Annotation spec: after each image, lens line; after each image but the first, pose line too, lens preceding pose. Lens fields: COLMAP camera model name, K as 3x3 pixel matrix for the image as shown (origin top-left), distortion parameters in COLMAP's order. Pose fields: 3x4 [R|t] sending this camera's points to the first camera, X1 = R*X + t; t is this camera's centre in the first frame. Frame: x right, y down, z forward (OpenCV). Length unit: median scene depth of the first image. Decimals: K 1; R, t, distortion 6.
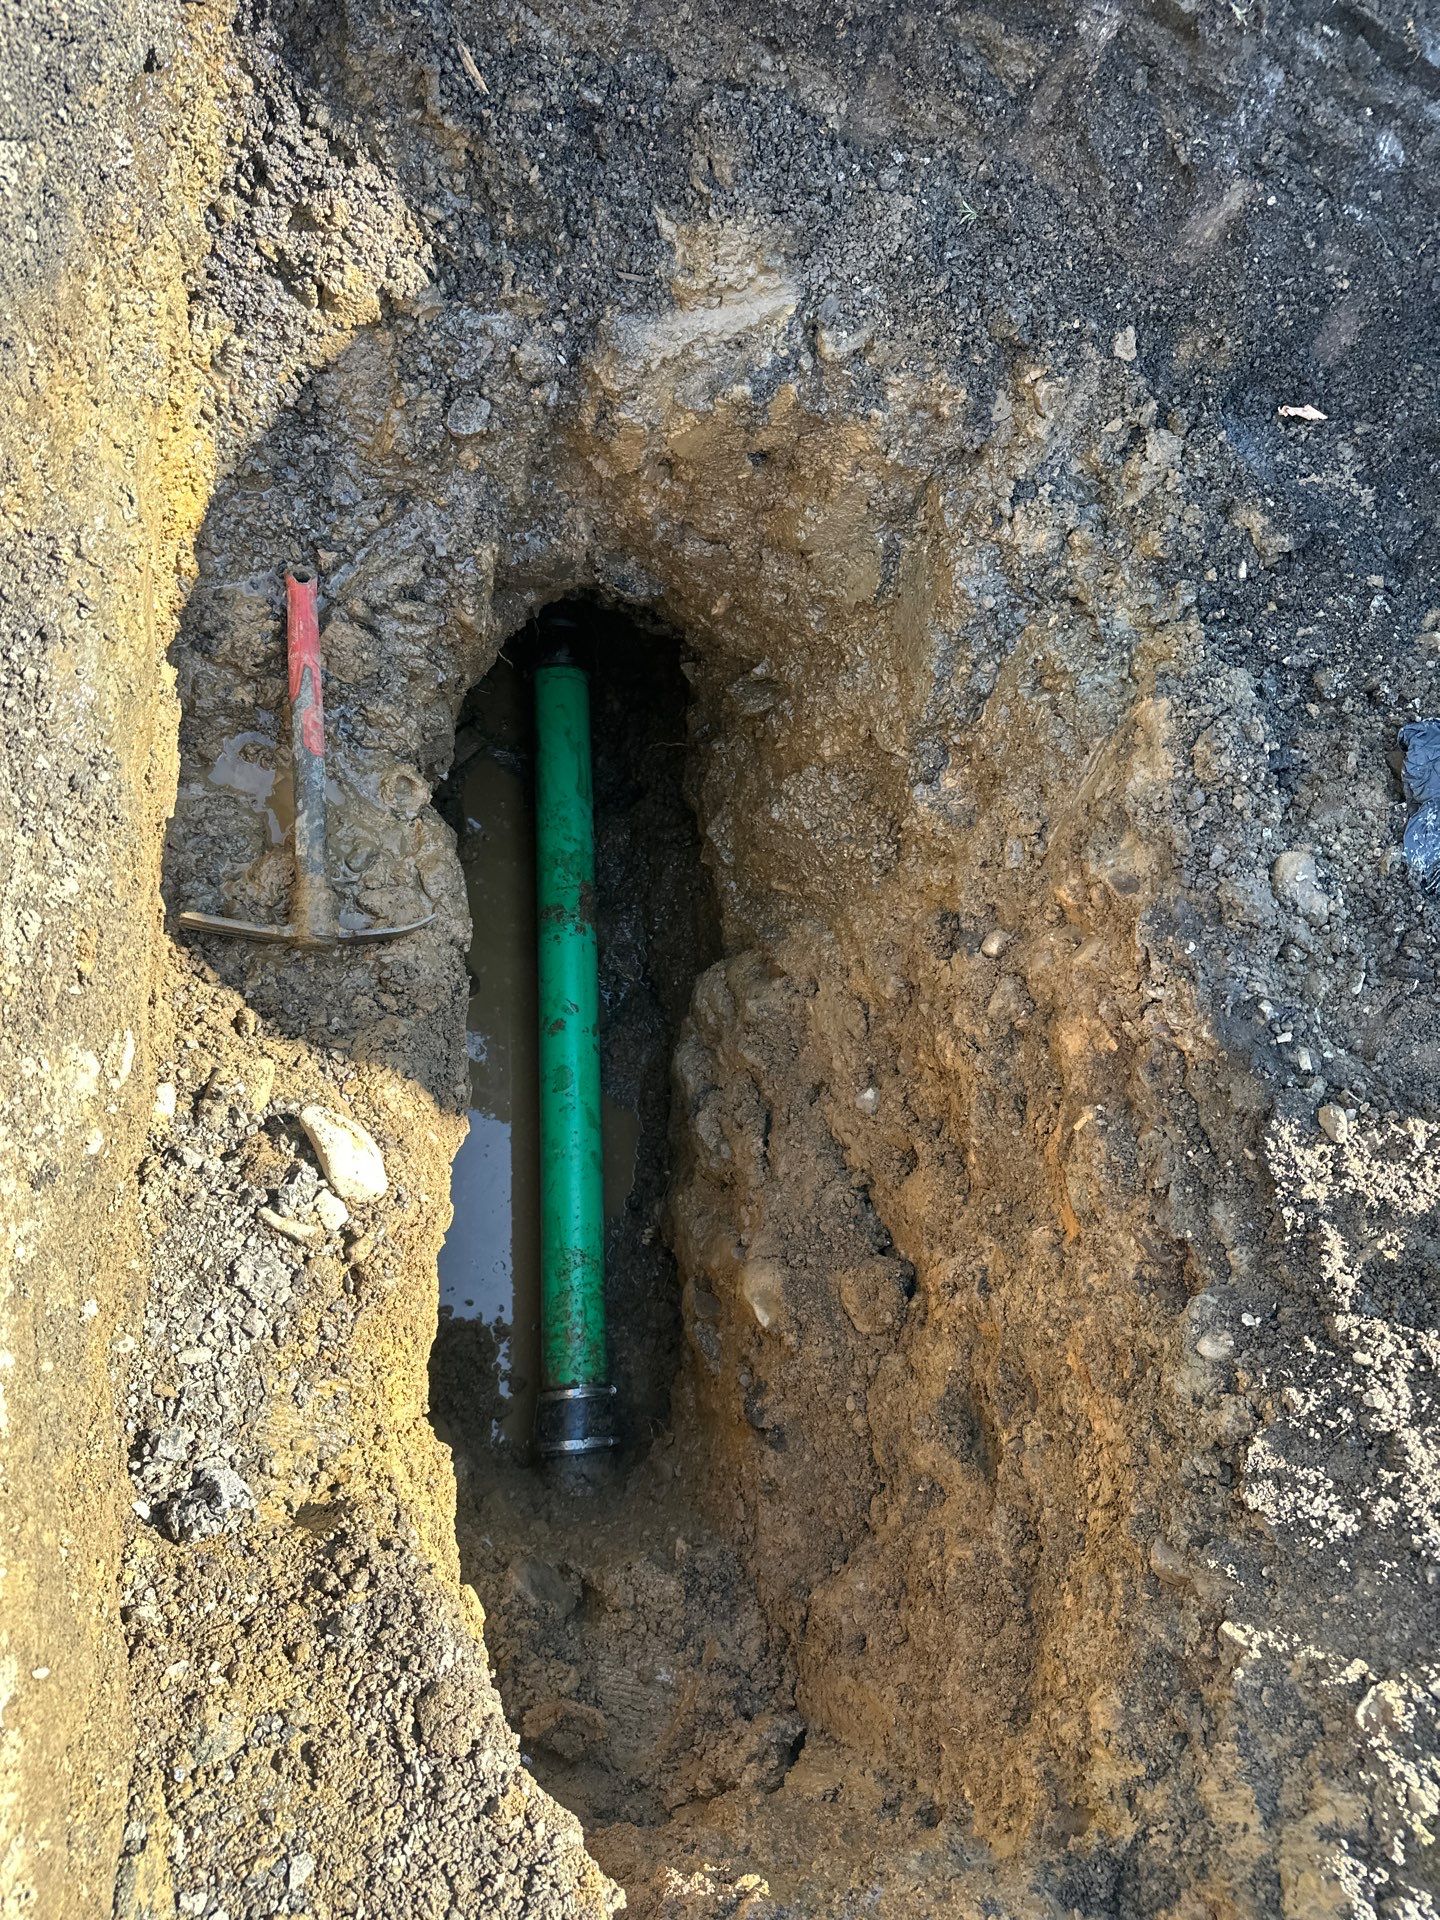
lens RADIAL K [[1406.2, 0, 725.3], [0, 1406.2, 967.3], [0, 0, 1]] dist [0.031755, -0.041836]
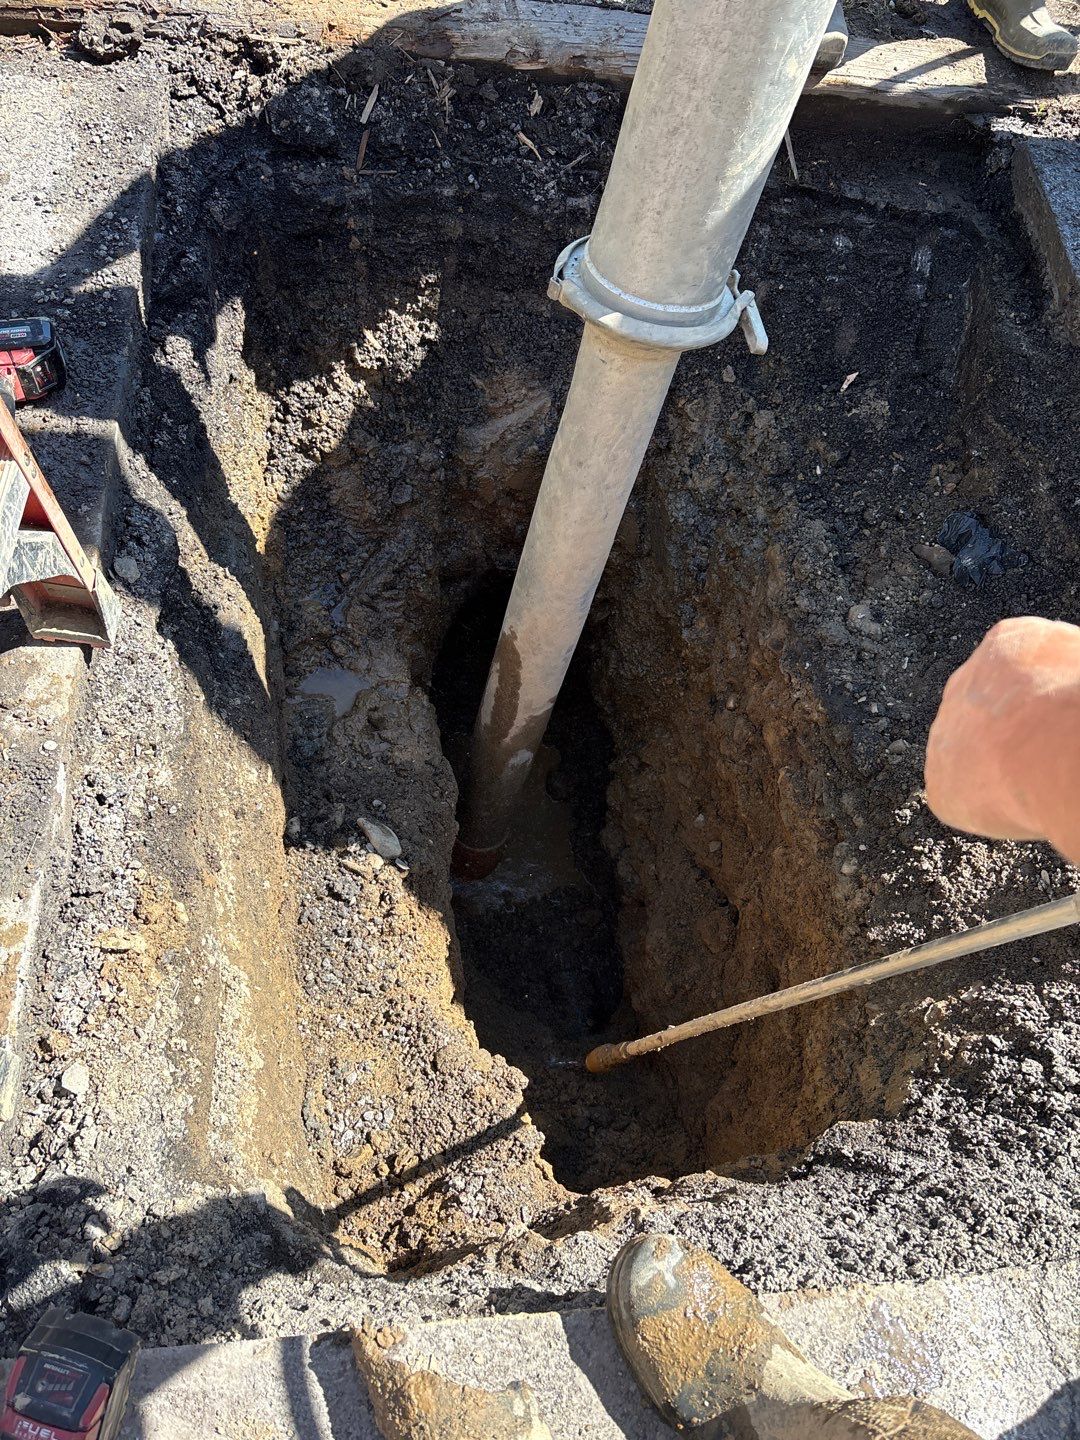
lens RADIAL K [[1126.9, 0, 512.7], [0, 1126.9, 721.7], [0, 0, 1]] dist [0.067154, -0.080454]
pose [[0.960246, -0.199340, -0.195426, 0.239970], [0.160478, 0.967006, -0.197852, 0.290360], [0.228418, 0.158625, 0.960554, -0.495521]]
